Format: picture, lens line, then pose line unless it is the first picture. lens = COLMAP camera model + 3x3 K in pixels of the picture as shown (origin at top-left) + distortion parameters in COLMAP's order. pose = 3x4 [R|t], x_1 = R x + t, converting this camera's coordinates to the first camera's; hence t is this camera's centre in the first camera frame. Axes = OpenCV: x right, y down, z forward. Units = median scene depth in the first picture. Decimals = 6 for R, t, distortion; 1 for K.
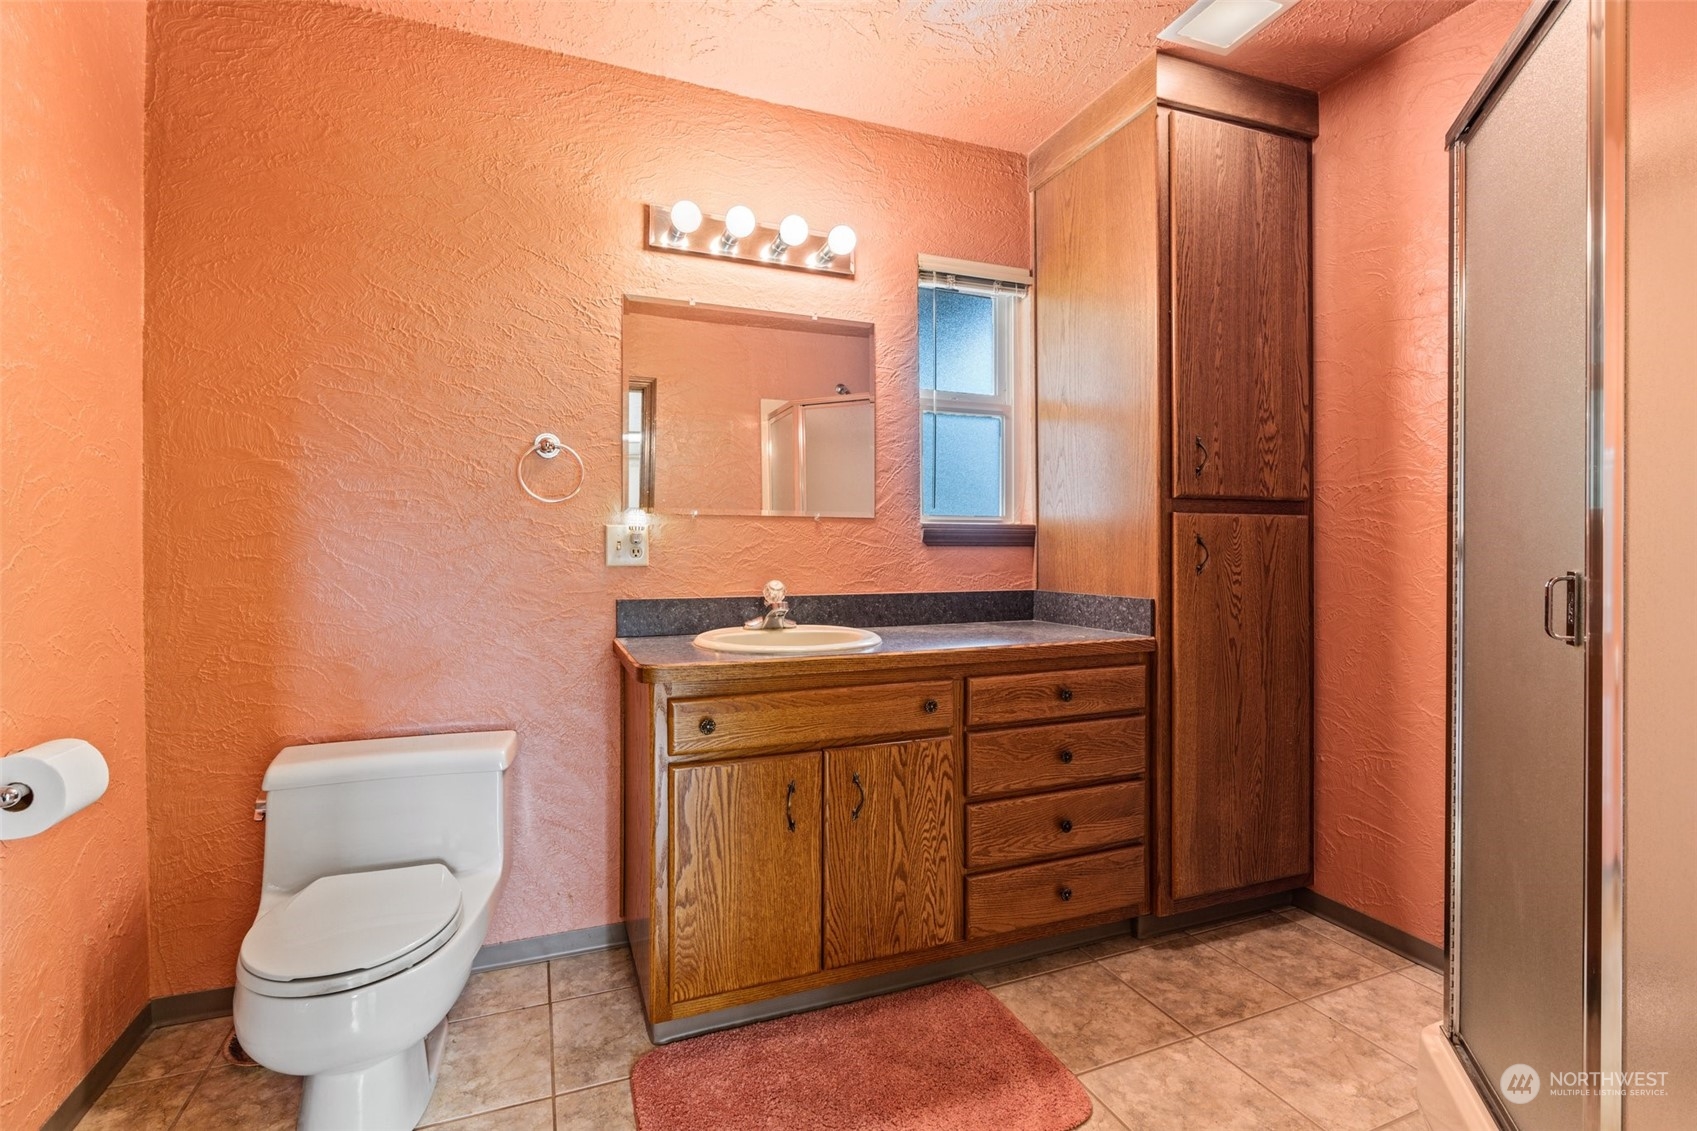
lens RADIAL K [[774.9, 0, 837.7], [0, 774.9, 574.1], [0, 0, 1]] dist [-0.003474, 0.001671]
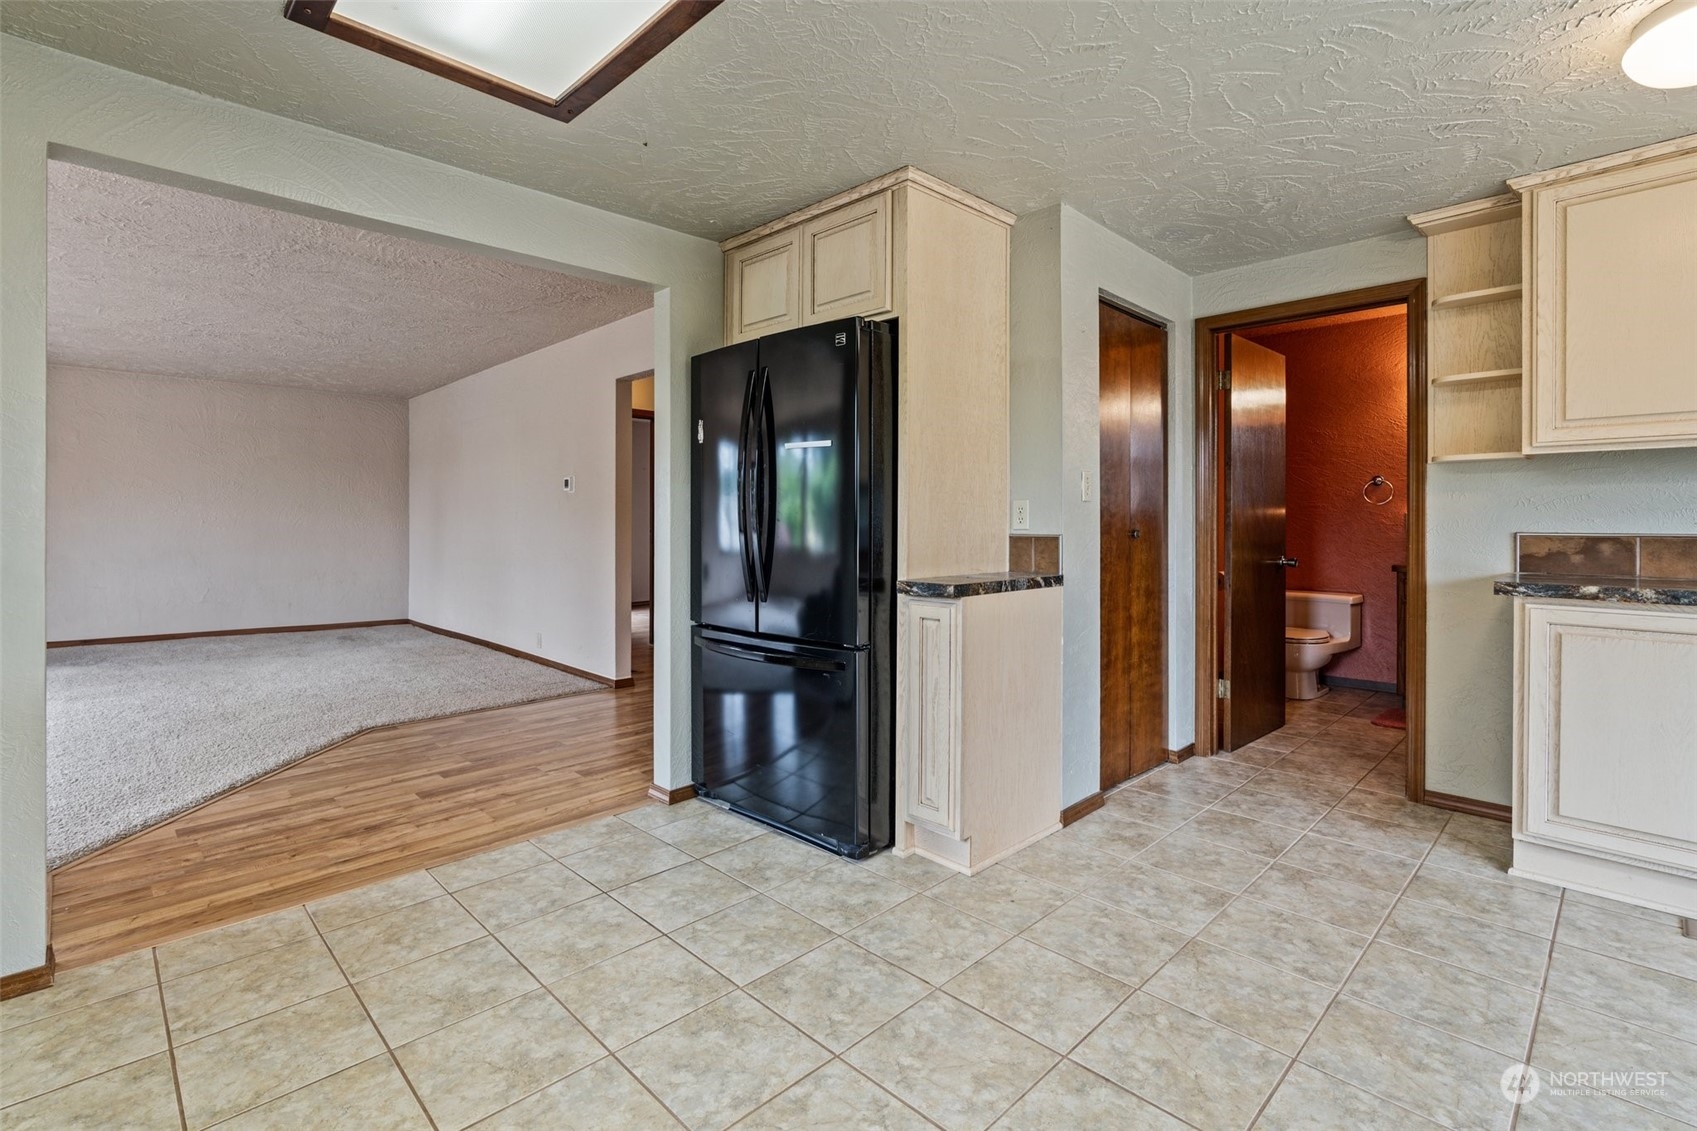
lens RADIAL K [[774.9, 0, 793.2], [0, 774.9, 522.9], [0, 0, 1]] dist [-0.003474, 0.001671]
pose [[0.363496, -0.004870, -0.931583, 1.236949], [-0.004028, 0.999969, -0.006799, -0.010664], [0.931587, 0.006223, 0.363465, -1.614450]]
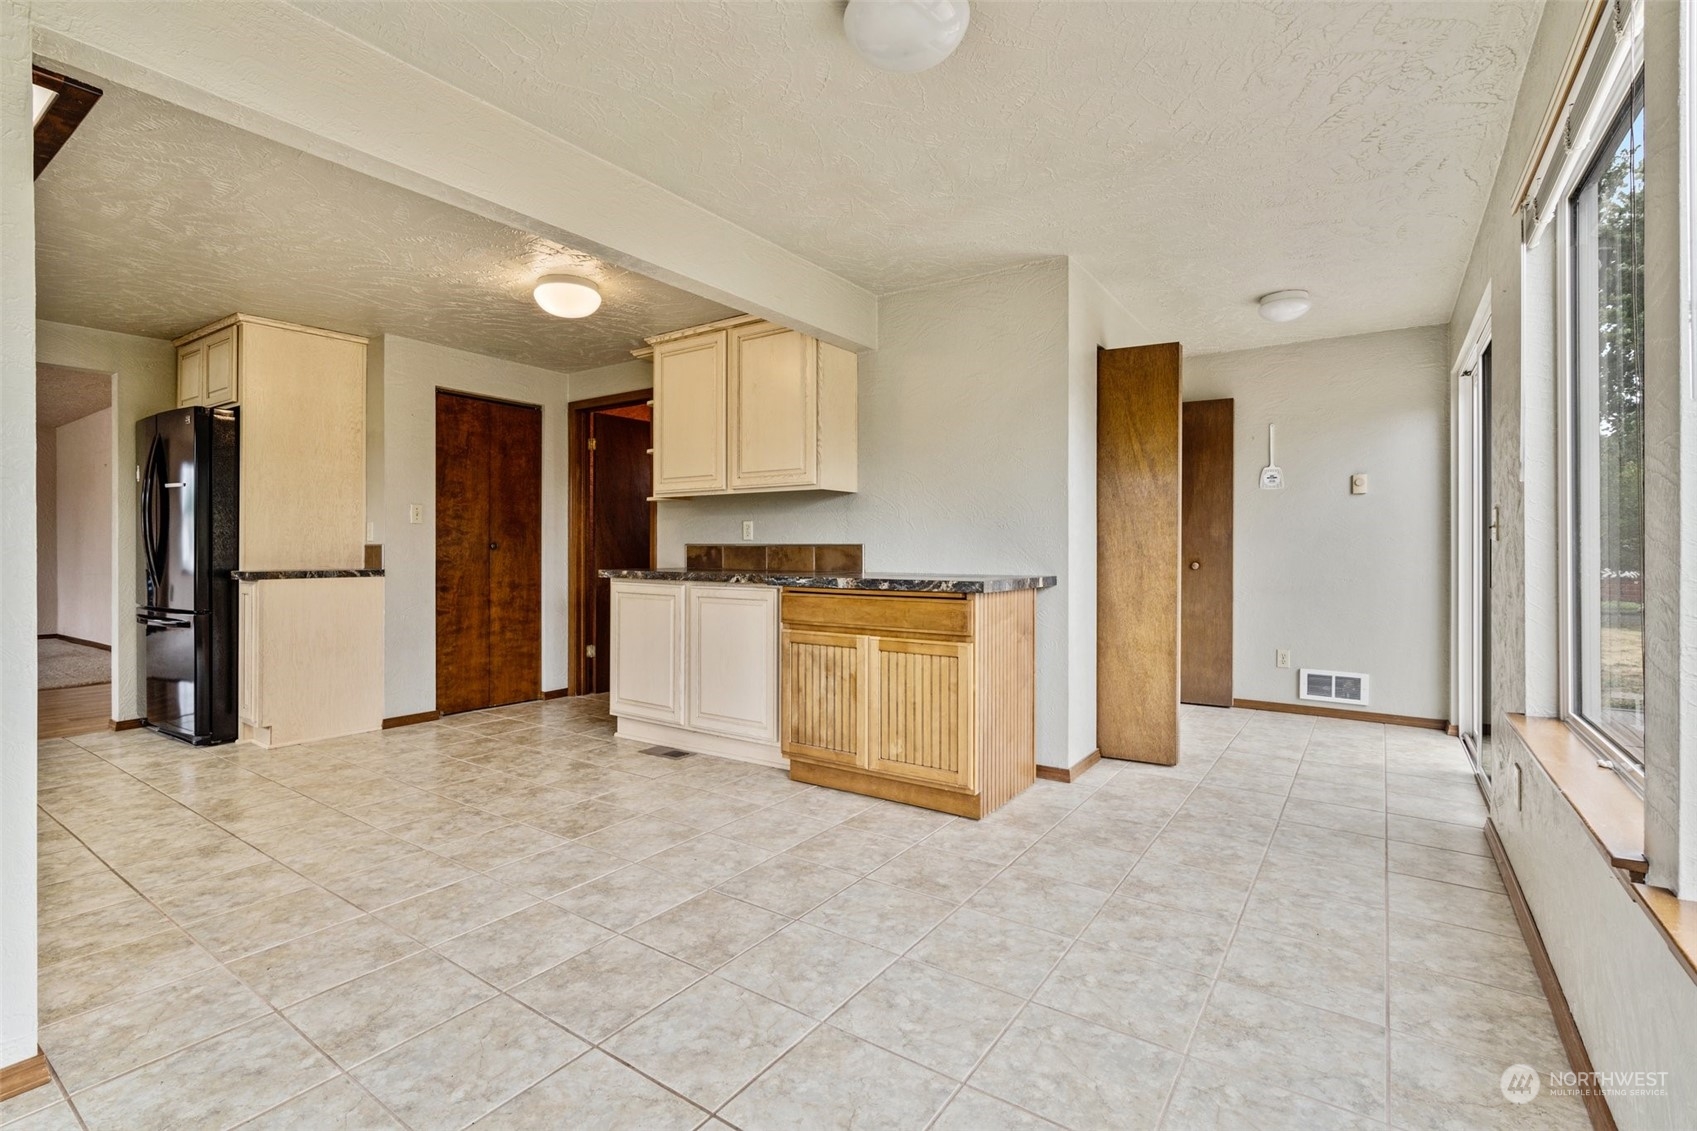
lens RADIAL K [[774.9, 0, 834.1], [0, 774.9, 561.8], [0, 0, 1]] dist [-0.003474, 0.001671]
pose [[0.544580, 0.010087, -0.838648, 2.627980], [-0.002998, 0.999945, 0.010080, 0.021206], [0.838703, -0.002975, 0.544580, -0.806429]]
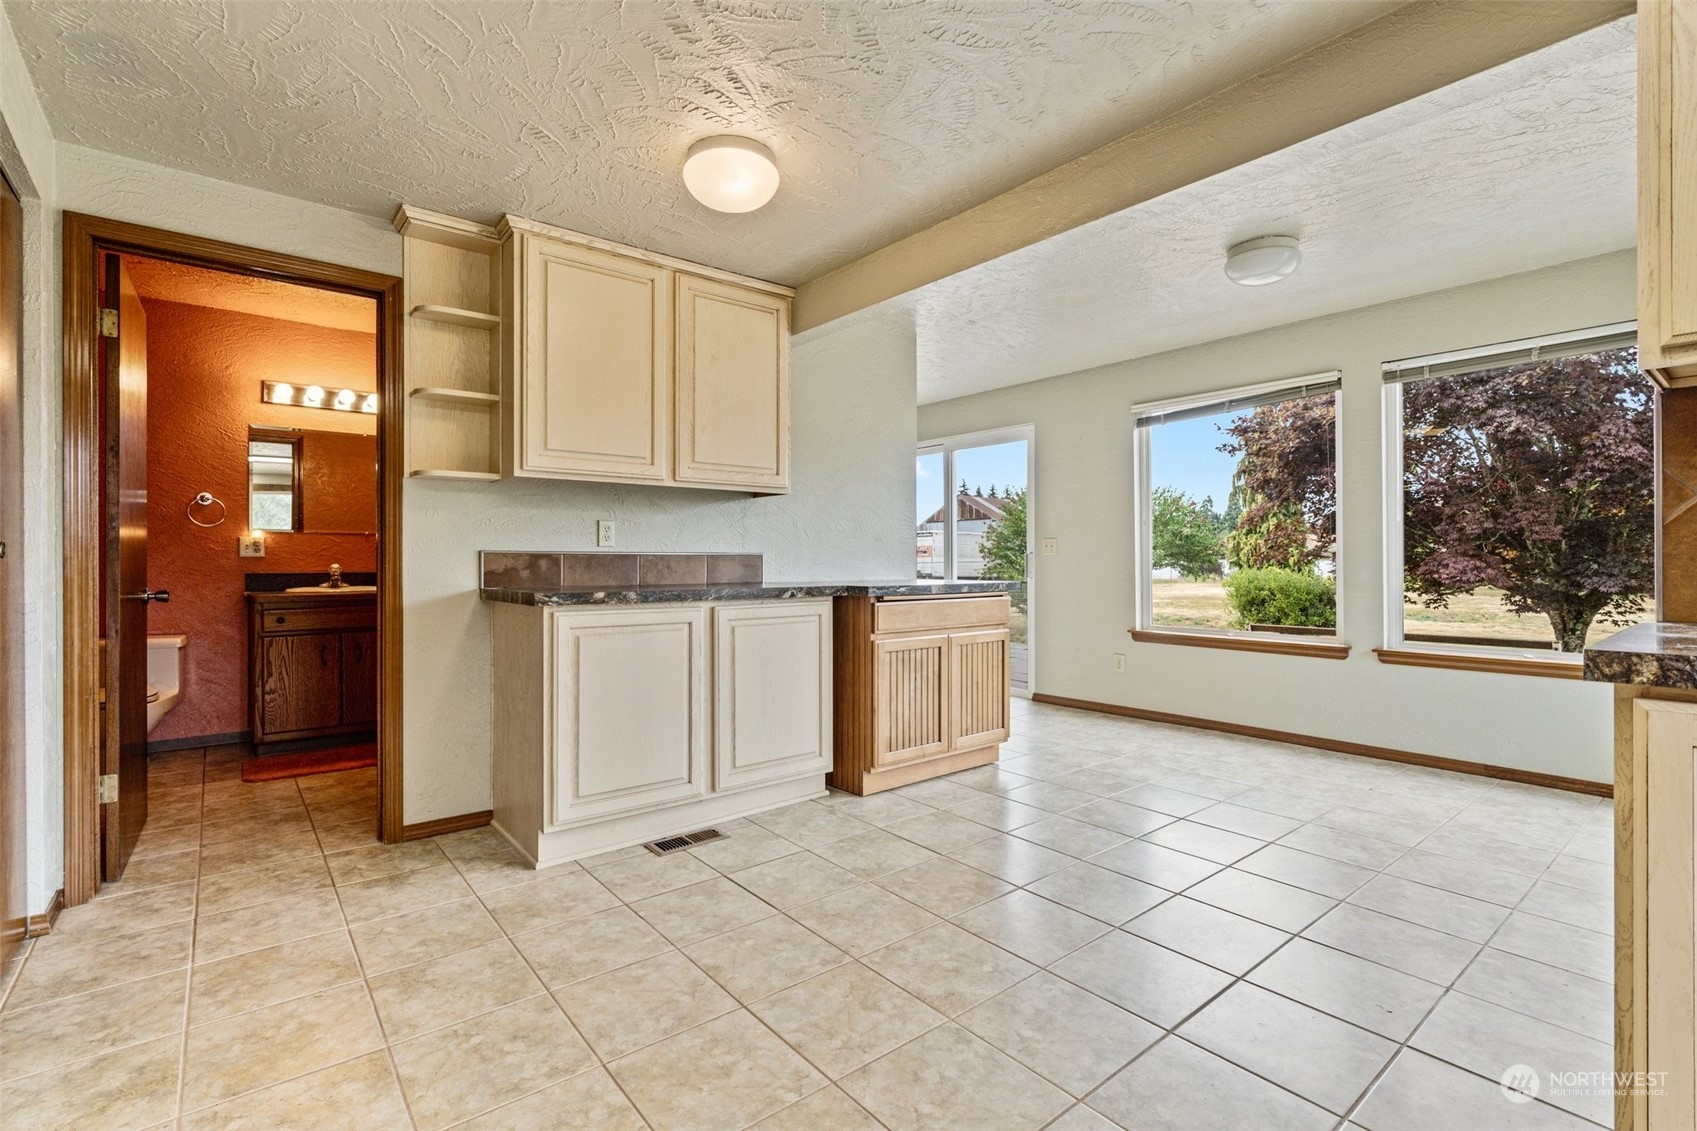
lens RADIAL K [[774.9, 0, 854.7], [0, 774.9, 560.5], [0, 0, 1]] dist [-0.003474, 0.001671]
pose [[0.948496, -0.005365, 0.316745, 0.621292], [0.007635, 0.999953, -0.005928, 0.024853], [-0.316698, 0.008041, 0.948492, -1.517727]]
